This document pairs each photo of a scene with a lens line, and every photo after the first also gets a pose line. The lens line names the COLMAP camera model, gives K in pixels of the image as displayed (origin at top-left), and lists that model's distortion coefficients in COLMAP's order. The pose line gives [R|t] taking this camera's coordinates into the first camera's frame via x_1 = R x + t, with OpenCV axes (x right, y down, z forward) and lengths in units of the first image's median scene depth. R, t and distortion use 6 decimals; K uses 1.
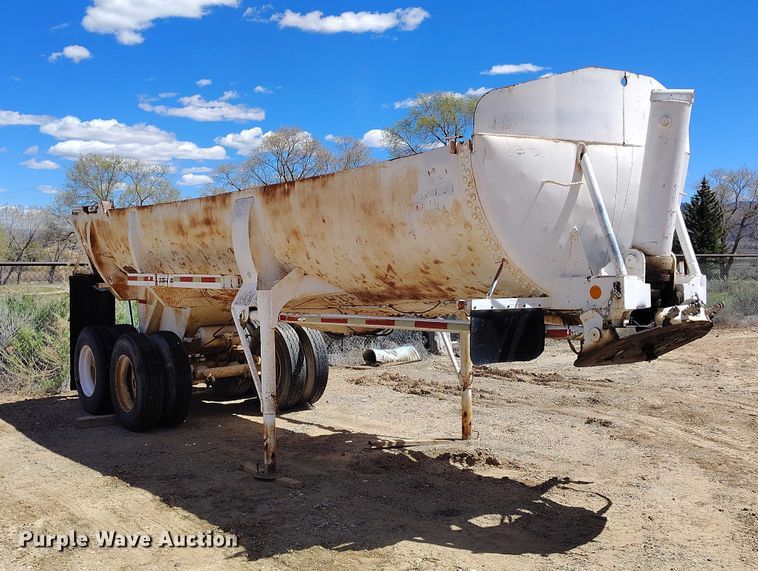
lens RADIAL K [[817.5, 0, 376.7], [0, 817.5, 285.1], [0, 0, 1]] dist [0.031699, 0.000000]
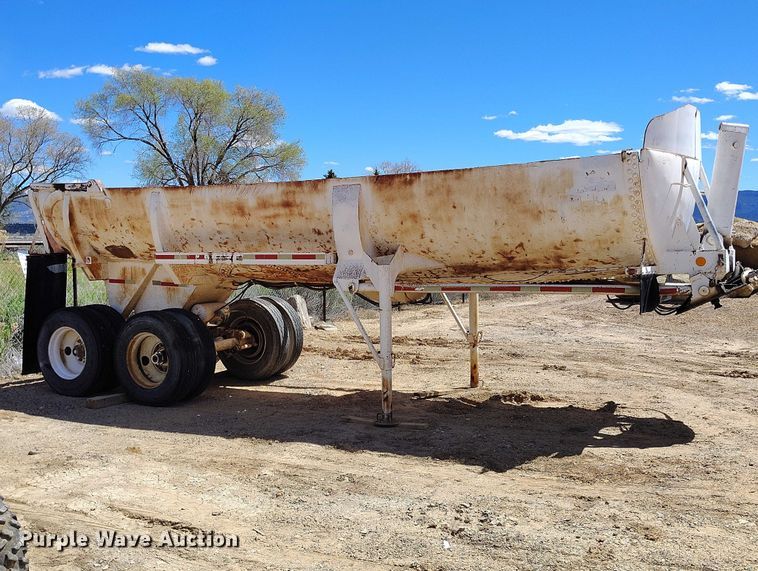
lens RADIAL K [[817.5, 0, 378.5], [0, 817.5, 280.8], [0, 0, 1]] dist [0.031699, 0.000000]
pose [[0.912094, -0.016440, 0.409651, -0.593681], [0.010236, 0.999797, 0.017333, 0.008166], [-0.409853, -0.011617, 0.912078, -0.060527]]
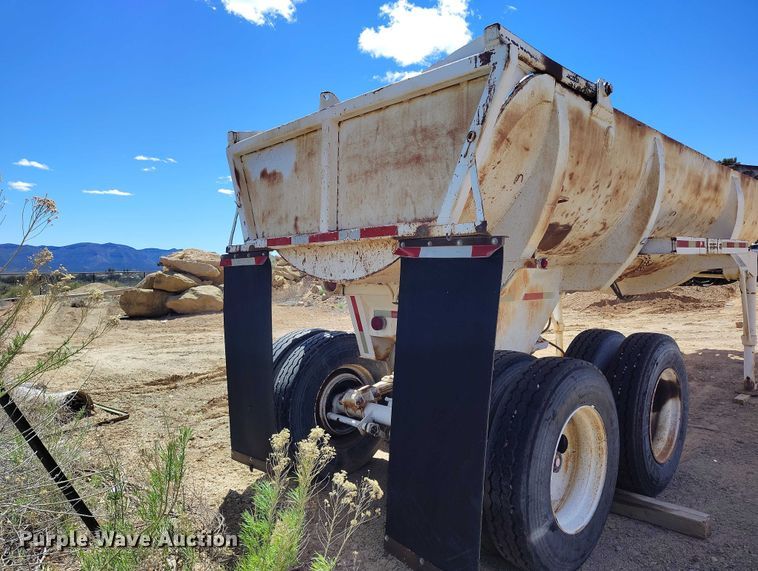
lens RADIAL K [[518.5, 0, 379.1], [0, 518.5, 287.0], [0, 0, 1]] dist [0.033690, -0.026270]
pose [[-0.120683, -0.024107, 0.992398, -0.861396], [0.058264, 0.997810, 0.031324, -0.001005], [-0.990980, 0.061602, -0.119014, 1.619298]]
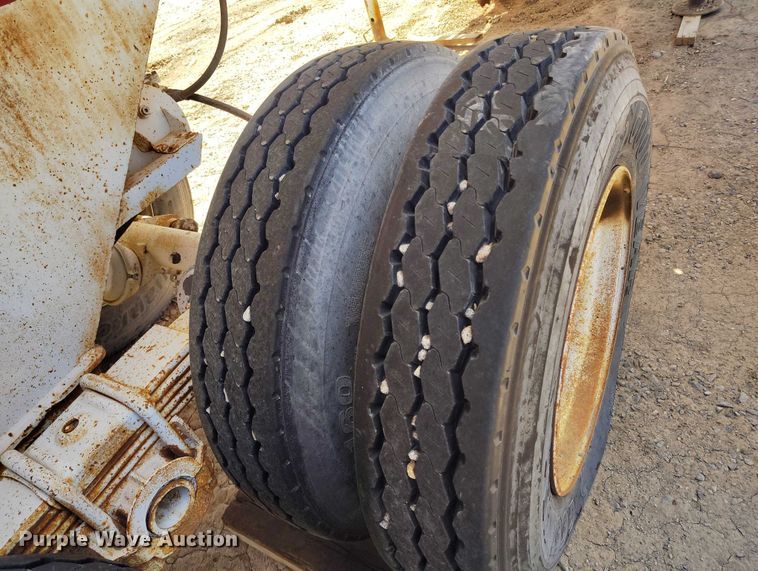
lens RADIAL K [[518.5, 0, 376.5], [0, 518.5, 286.3], [0, 0, 1]] dist [0.033690, -0.026270]
pose [[-0.382619, -0.520079, 0.763623, -0.476495], [0.287207, 0.718612, 0.633331, 0.034592], [-0.878131, 0.461643, -0.125584, 1.357700]]
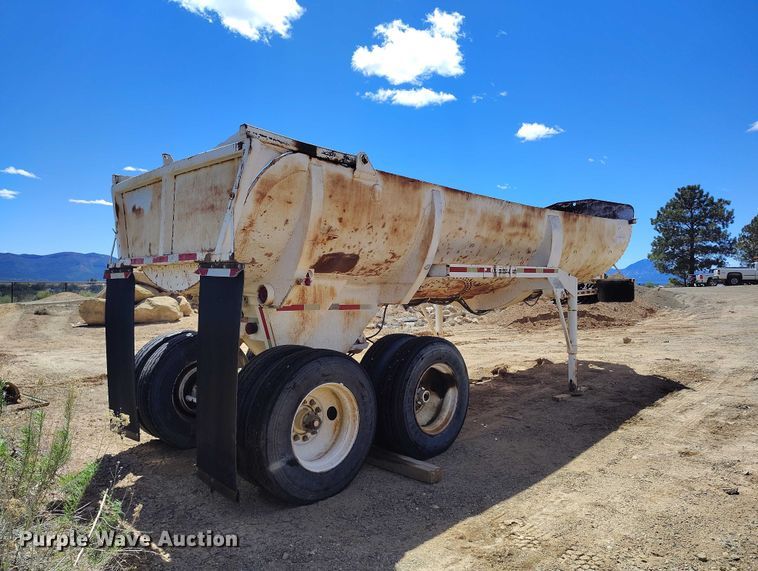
lens RADIAL K [[518.5, 0, 375.7], [0, 518.5, 288.6], [0, 0, 1]] dist [0.033690, -0.026270]
pose [[-0.139703, 0.000414, 0.990193, -1.043851], [0.037027, 0.999303, 0.004806, 0.007939], [-0.989501, 0.037335, -0.139621, 1.456308]]
